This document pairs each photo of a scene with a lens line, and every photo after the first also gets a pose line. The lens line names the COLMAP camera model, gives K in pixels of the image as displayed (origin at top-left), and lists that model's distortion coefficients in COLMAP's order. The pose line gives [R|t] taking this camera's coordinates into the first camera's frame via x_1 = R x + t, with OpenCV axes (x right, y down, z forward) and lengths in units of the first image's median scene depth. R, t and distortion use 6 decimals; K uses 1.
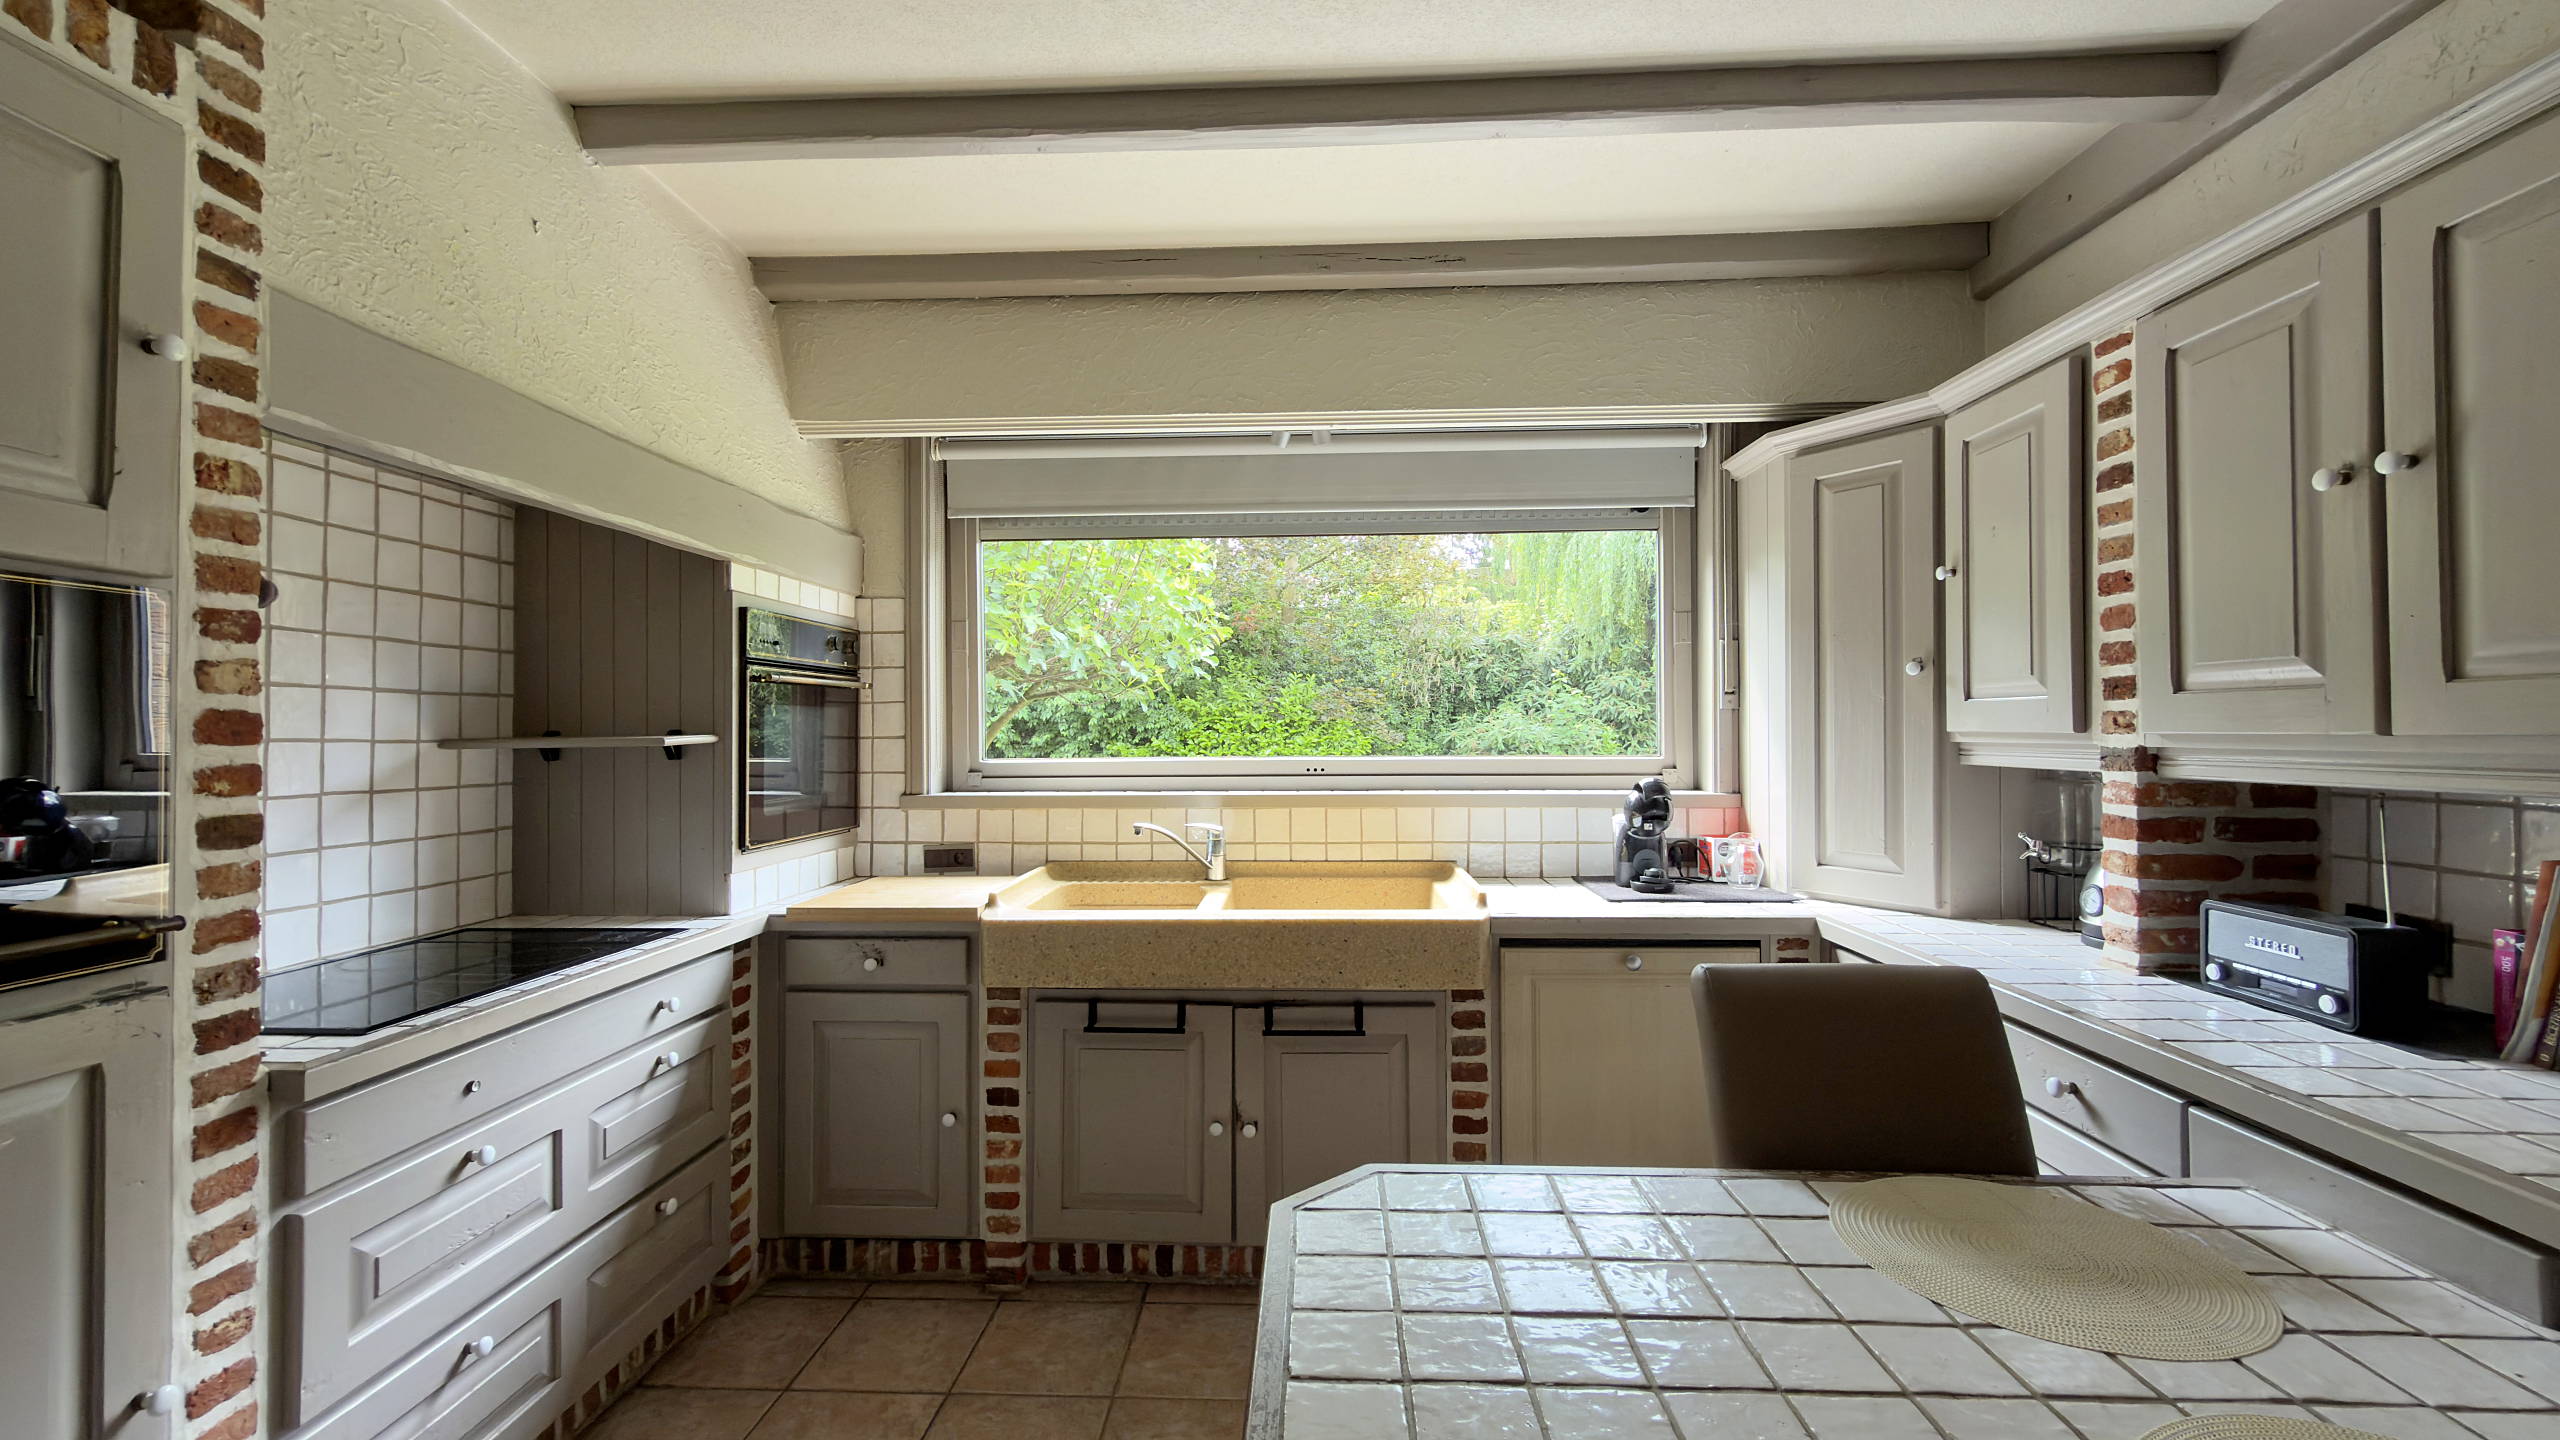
lens RADIAL K [[1019.4, 0, 1280.8], [0, 1019.4, 718.9], [0, 0, 1]] dist [-0.002334, 0.000920]
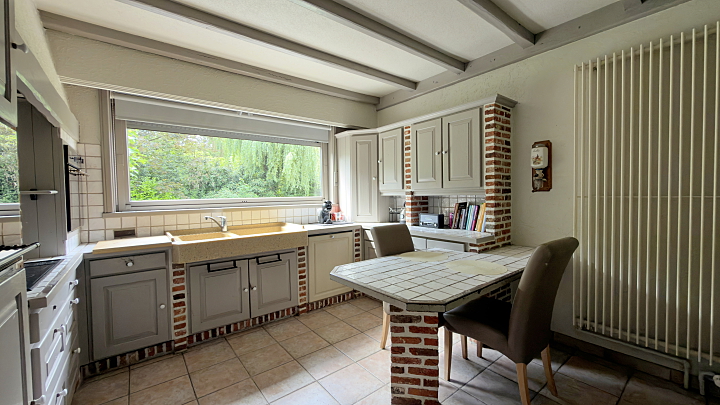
lens RADIAL K [[286.7, 0, 360.4], [0, 286.7, 202.2], [0, 0, 1]] dist [-0.002334, 0.000920]
pose [[0.755411, -0.026544, 0.654713, -0.435430], [0.005950, 0.999416, 0.033655, 0.025201], [-0.655224, -0.021528, 0.755128, -0.120941]]
